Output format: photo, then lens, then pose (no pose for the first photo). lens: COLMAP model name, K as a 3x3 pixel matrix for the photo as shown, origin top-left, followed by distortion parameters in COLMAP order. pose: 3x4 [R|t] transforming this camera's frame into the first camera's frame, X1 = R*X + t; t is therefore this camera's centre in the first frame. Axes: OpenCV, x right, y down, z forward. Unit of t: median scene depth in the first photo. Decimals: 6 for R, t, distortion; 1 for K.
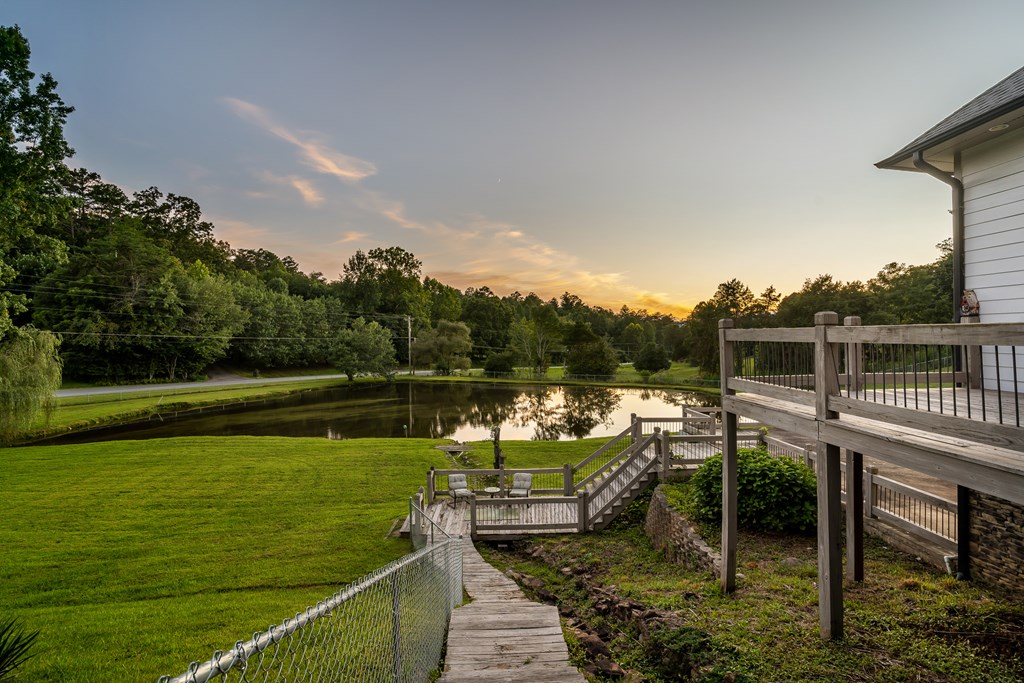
lens RADIAL K [[494.2, 0, 512.0], [0, 494.2, 339.1], [0, 0, 1]] dist [-0.036105, 0.016345]
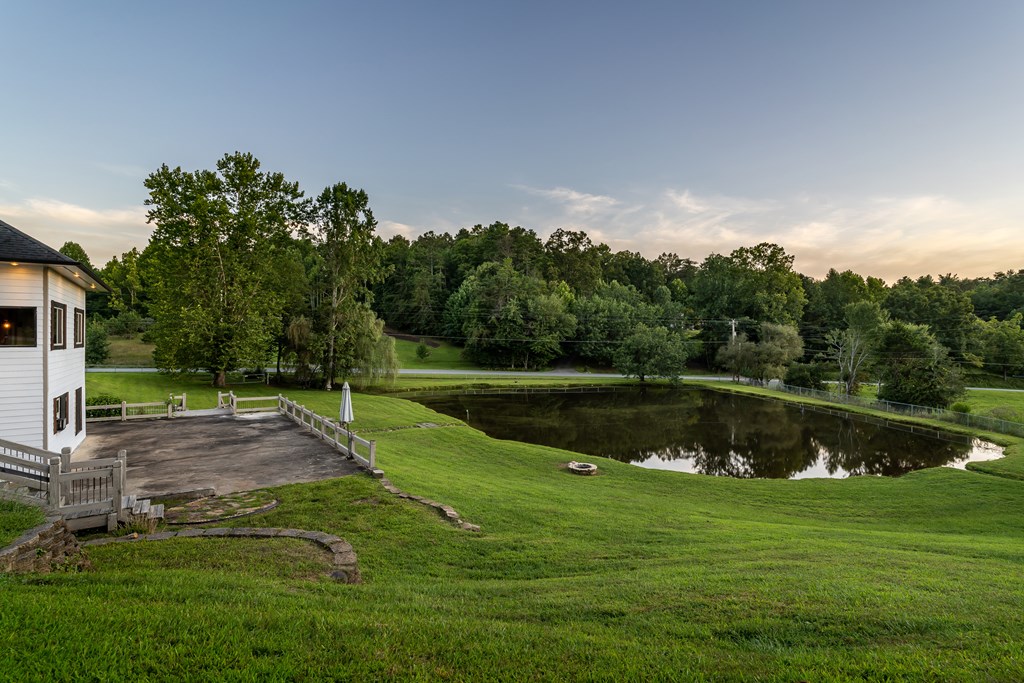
lens RADIAL K [[498.4, 0, 512.0], [0, 498.4, 341.5], [0, 0, 1]] dist [-0.040840, 0.023465]
pose [[0.528265, 0.017524, -0.848899, 0.419687], [-0.013090, 0.999836, 0.012494, -0.012159], [0.848979, 0.004512, 0.528408, 0.160842]]
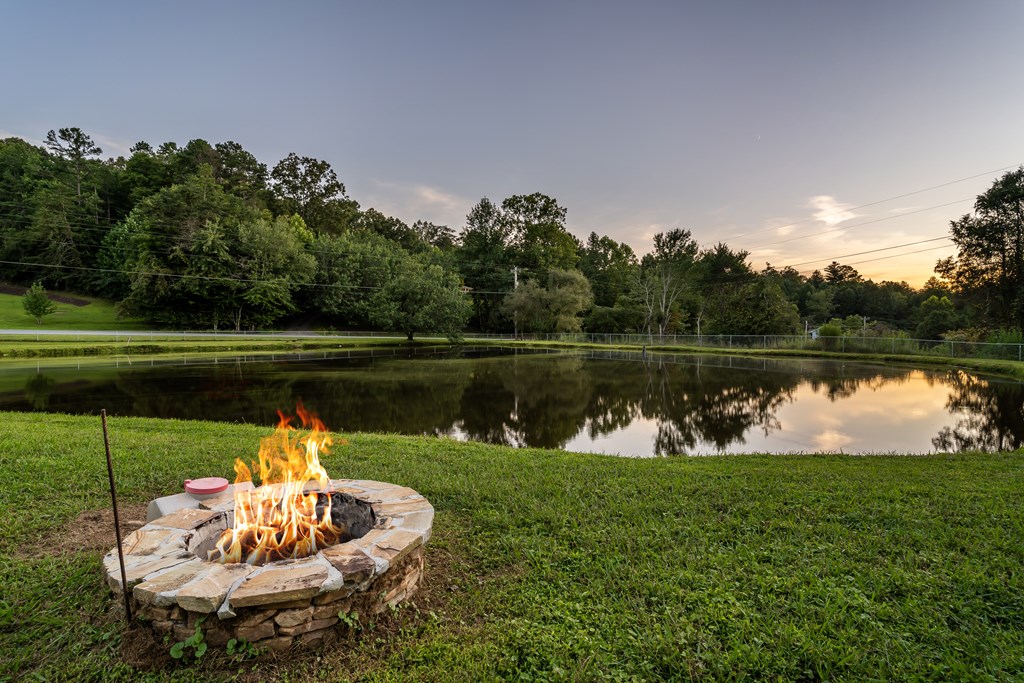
lens RADIAL K [[494.2, 0, 512.0], [0, 494.2, 339.1], [0, 0, 1]] dist [-0.036105, 0.016345]
pose [[0.870553, 0.017891, -0.491750, 0.199170], [-0.009102, 0.999753, 0.020261, 0.060406], [0.491991, -0.013163, 0.870501, 0.350404]]
